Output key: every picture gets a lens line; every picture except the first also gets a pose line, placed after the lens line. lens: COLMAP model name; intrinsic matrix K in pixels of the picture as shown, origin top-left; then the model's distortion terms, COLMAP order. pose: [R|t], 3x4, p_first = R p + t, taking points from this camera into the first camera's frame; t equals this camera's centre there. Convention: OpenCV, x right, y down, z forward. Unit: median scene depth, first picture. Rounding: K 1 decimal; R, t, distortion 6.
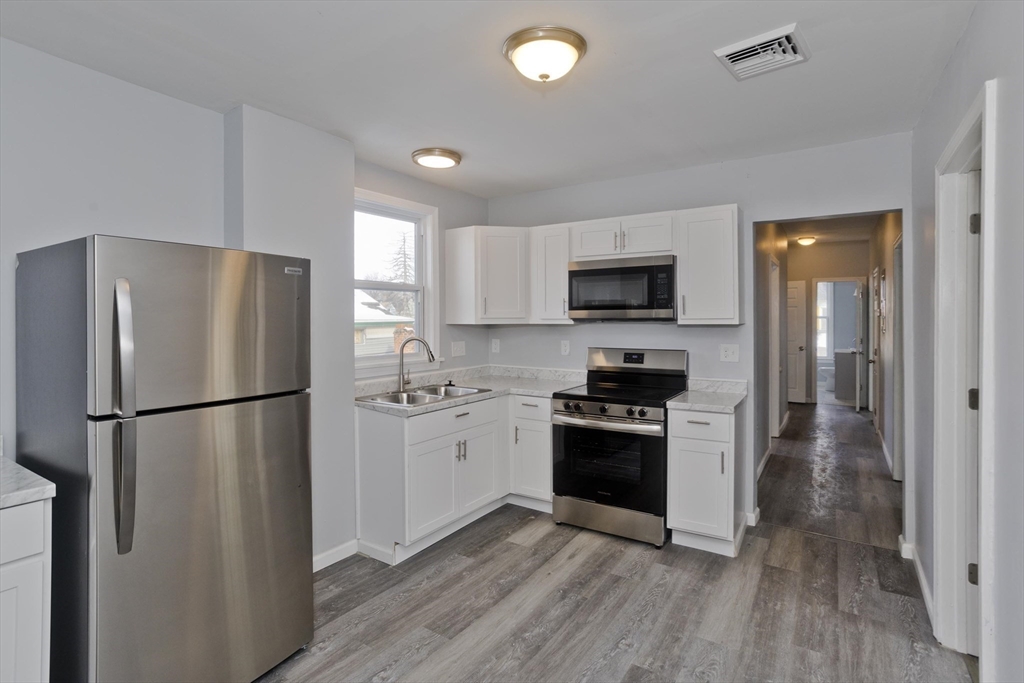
lens RADIAL K [[505.7, 0, 521.0], [0, 505.7, 322.9], [0, 0, 1]] dist [-0.026637, 0.015802]
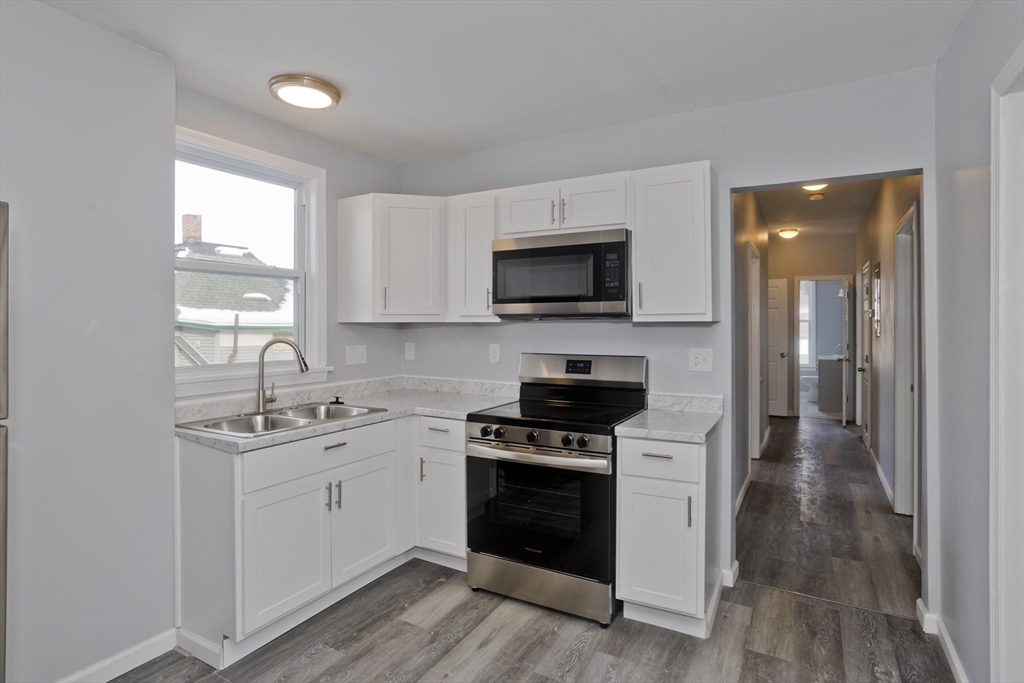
lens RADIAL K [[532.9, 0, 522.9], [0, 532.9, 326.8], [0, 0, 1]] dist [-0.018329, 0.003754]
pose [[0.998073, 0.002423, 0.061996, 0.099543], [-0.002141, 0.999987, -0.004629, 0.014526], [-0.062006, 0.004487, 0.998066, 0.221565]]
